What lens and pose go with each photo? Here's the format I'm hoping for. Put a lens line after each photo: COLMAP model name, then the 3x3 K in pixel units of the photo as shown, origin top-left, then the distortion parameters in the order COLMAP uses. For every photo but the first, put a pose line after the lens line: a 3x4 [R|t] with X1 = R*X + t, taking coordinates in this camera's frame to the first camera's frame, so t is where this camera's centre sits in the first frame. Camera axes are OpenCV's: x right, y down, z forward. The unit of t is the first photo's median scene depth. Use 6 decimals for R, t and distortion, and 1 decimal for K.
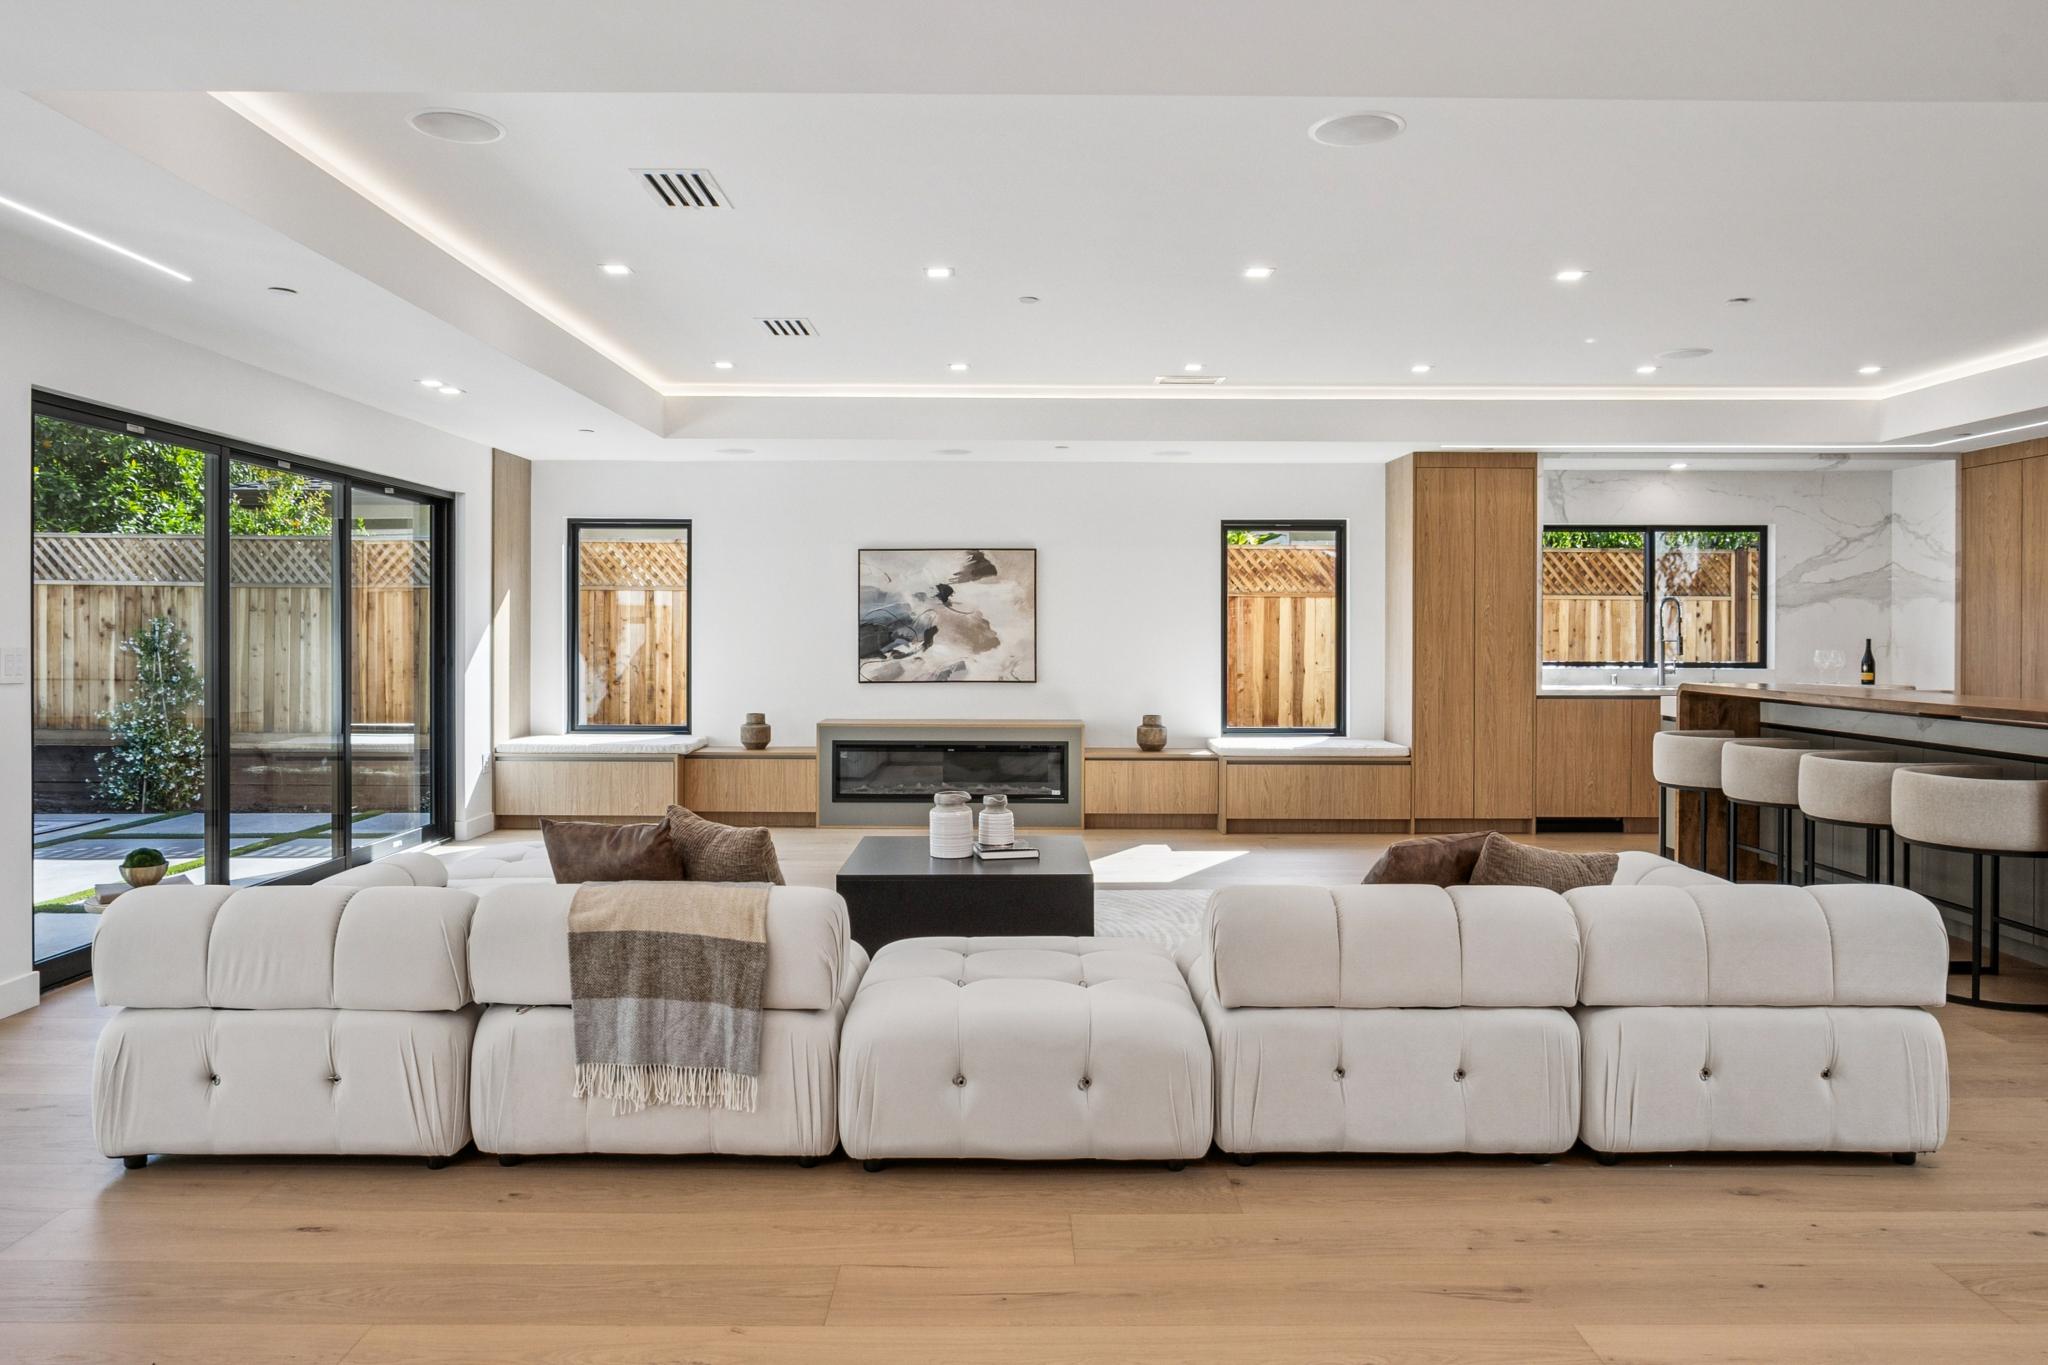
lens RADIAL K [[1353.0, 0, 1021.2], [0, 1353.0, 629.4], [0, 0, 1]] dist [-0.006302, 0.002365]
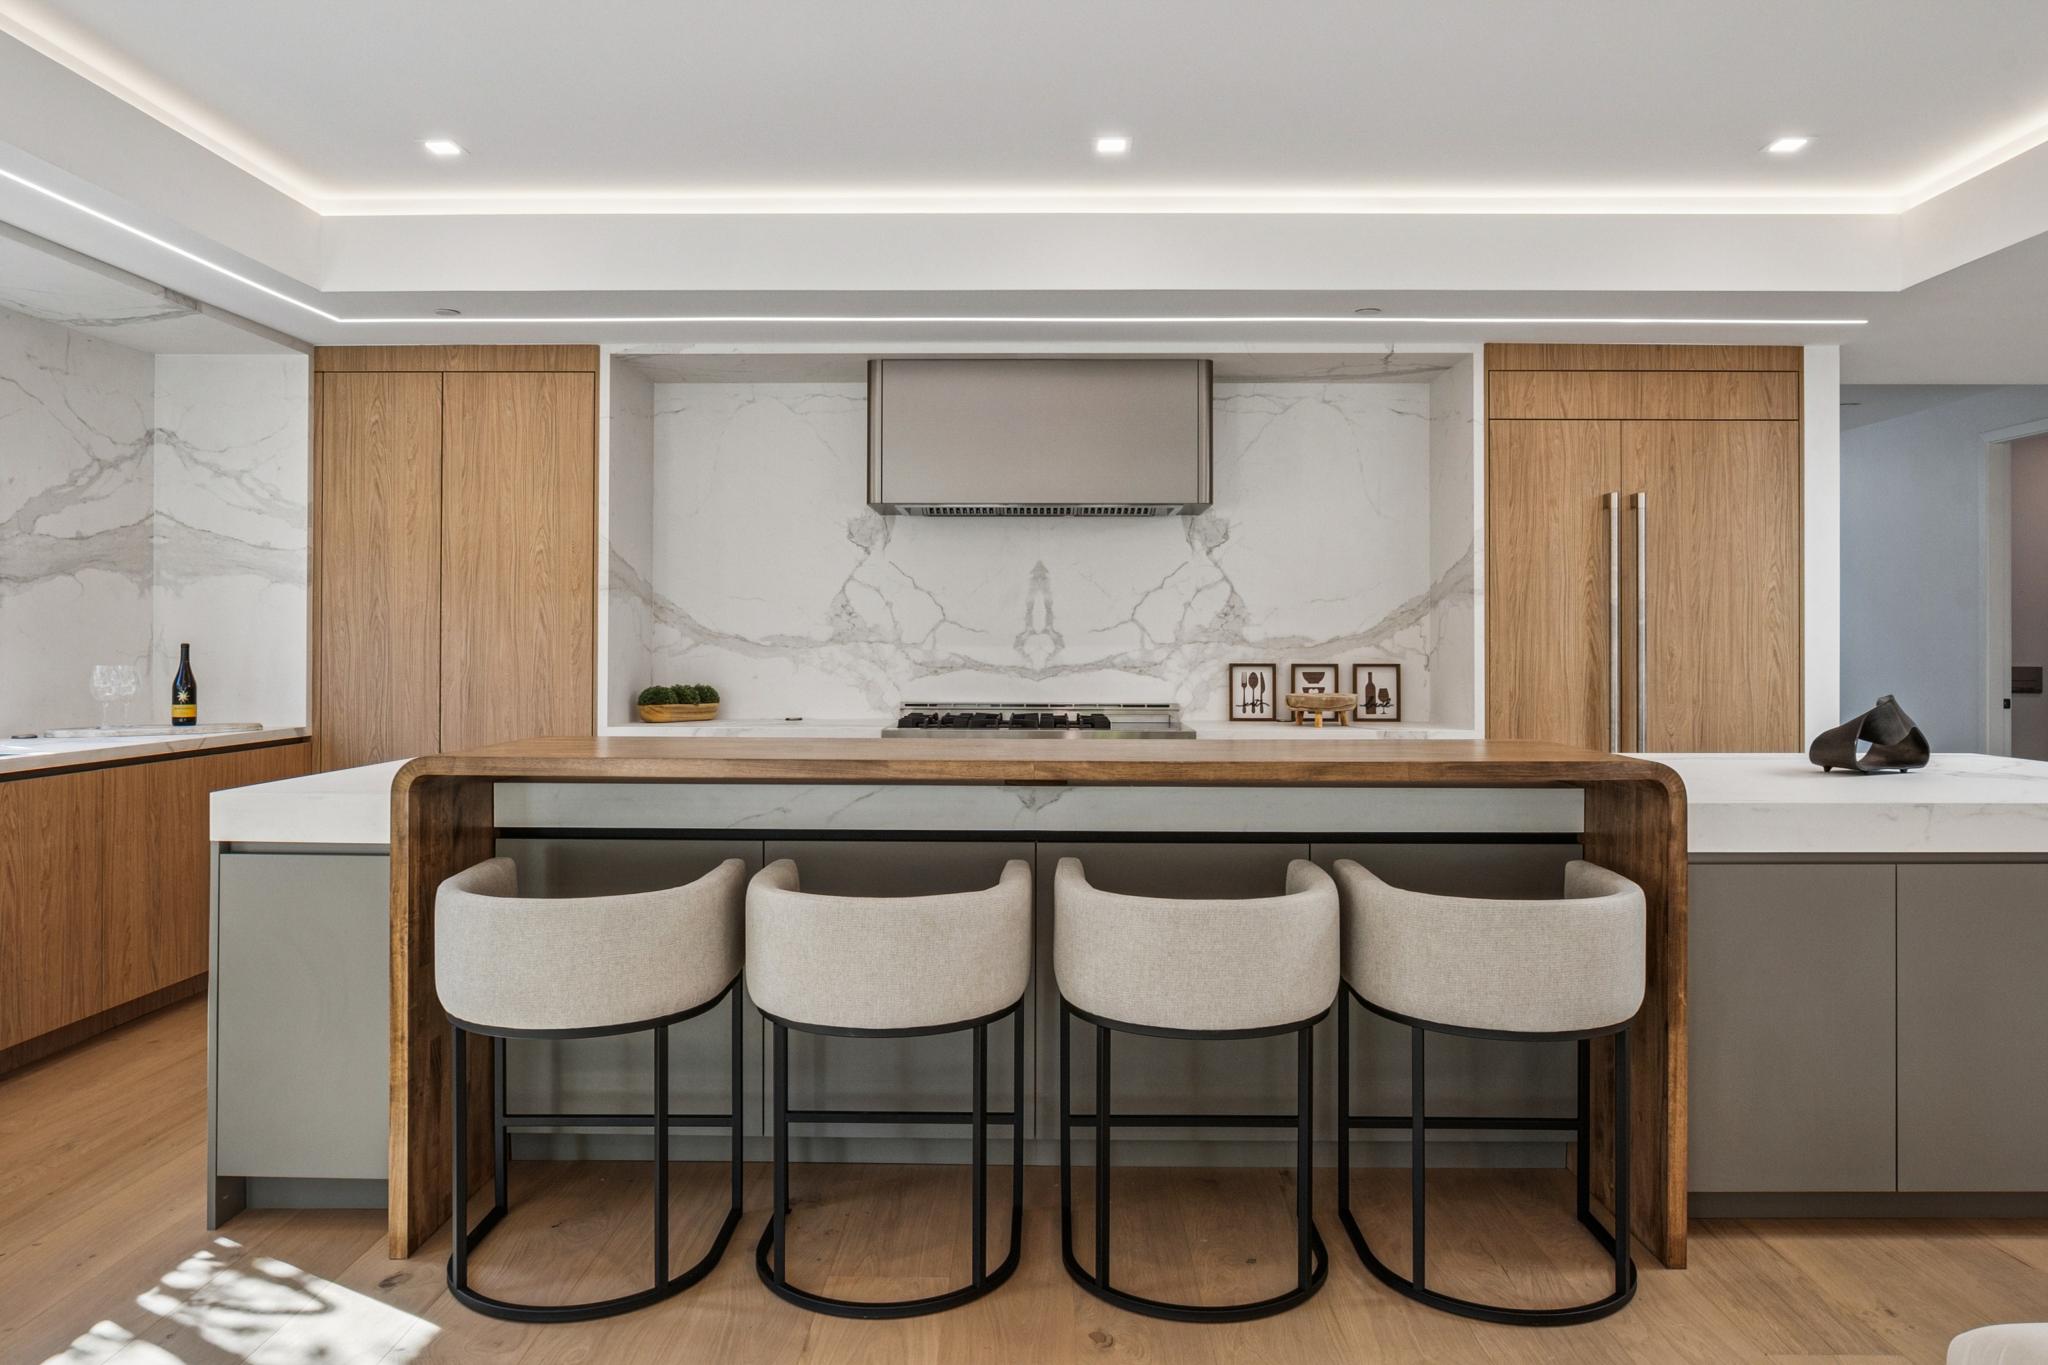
lens RADIAL K [[1353.0, 0, 1021.2], [0, 1353.0, 629.4], [0, 0, 1]] dist [-0.006302, 0.002365]
pose [[0.024100, 0.006808, 0.999686, 0.075009], [-0.003361, 0.999972, -0.006729, 0.003532], [-0.999704, -0.003198, 0.024123, 0.617748]]
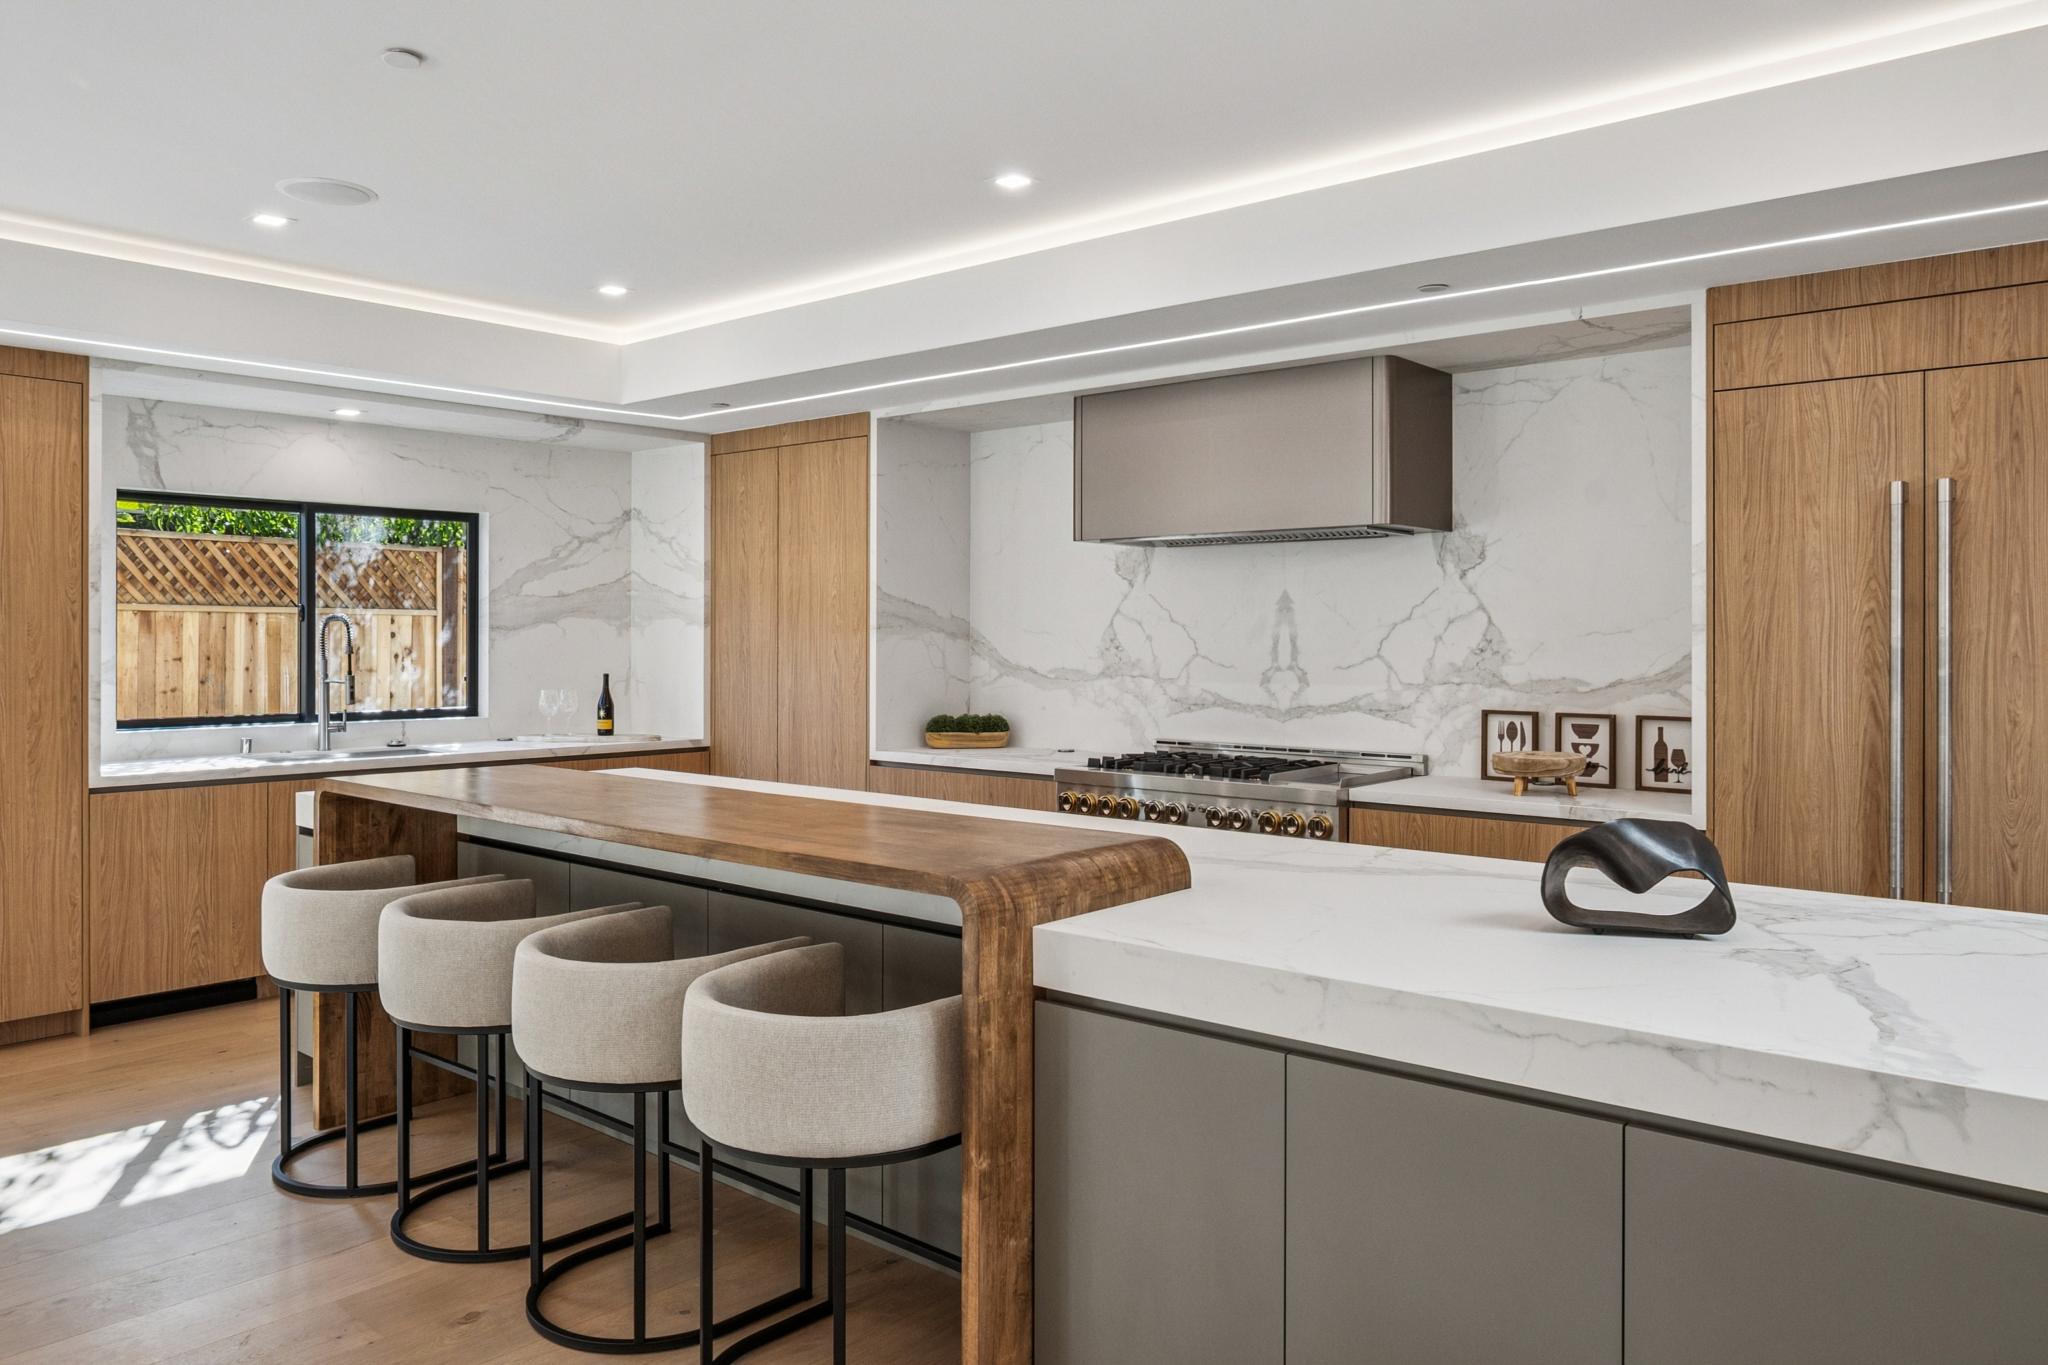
lens RADIAL K [[1418.3, 0, 1021.8], [0, 1418.3, 637.8], [0, 0, 1]] dist [-0.005579, 0.000770]
pose [[0.652446, -0.003291, 0.757828, 0.179876], [-0.000244, 0.999990, 0.004553, -0.015799], [-0.757835, -0.003155, 0.652438, 0.307355]]
